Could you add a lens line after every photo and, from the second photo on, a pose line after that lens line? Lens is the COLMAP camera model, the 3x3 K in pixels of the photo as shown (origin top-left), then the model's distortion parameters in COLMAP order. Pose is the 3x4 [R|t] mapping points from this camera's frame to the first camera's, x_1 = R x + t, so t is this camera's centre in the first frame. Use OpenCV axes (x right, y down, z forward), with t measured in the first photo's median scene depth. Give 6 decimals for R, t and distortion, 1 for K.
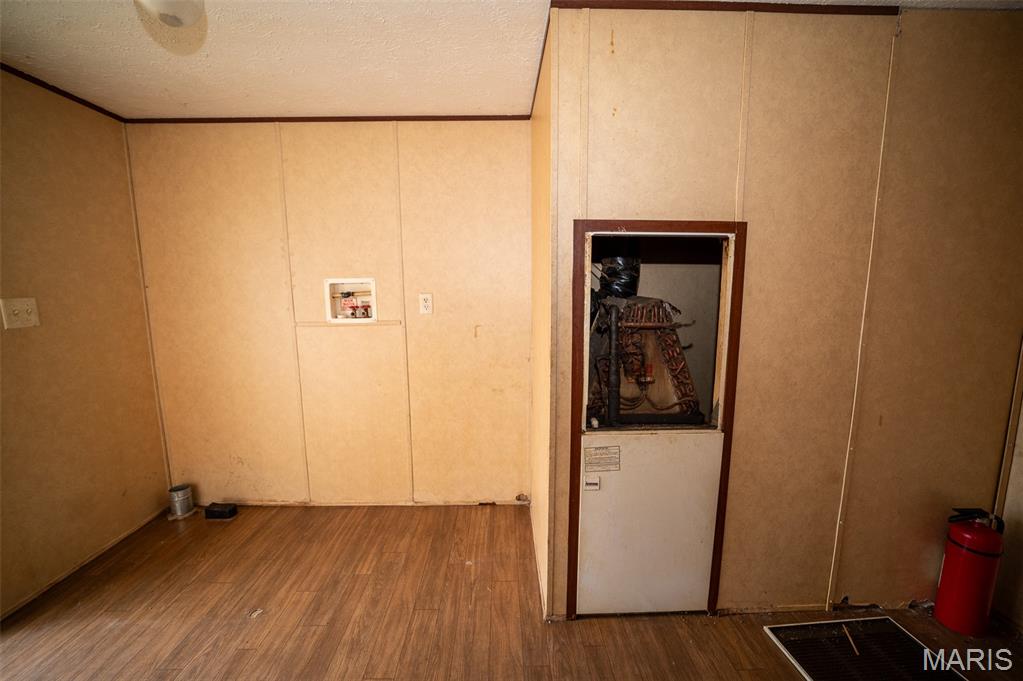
lens RADIAL K [[404.7, 0, 507.3], [0, 404.7, 349.6], [0, 0, 1]] dist [-0.013246, 0.000026]
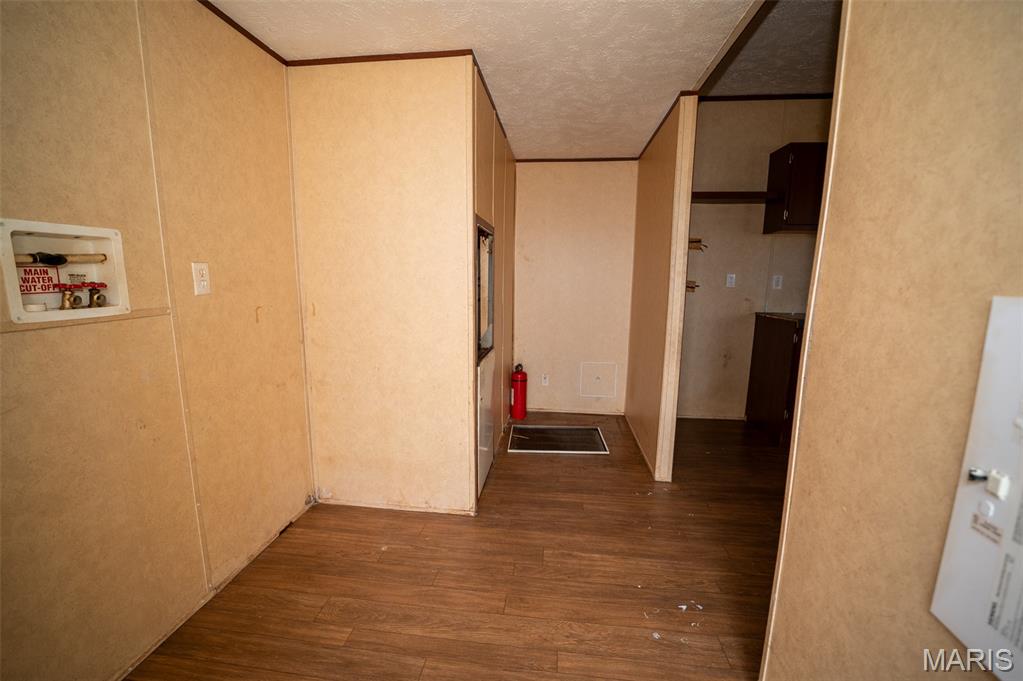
lens RADIAL K [[430.1, 0, 494.2], [0, 430.1, 346.5], [0, 0, 1]] dist [-0.002093, -0.000056]
pose [[0.159044, -0.156000, 0.974869, -0.894077], [0.131571, 0.981979, 0.135673, -0.041776], [-0.978465, 0.106687, 0.176703, 0.470014]]
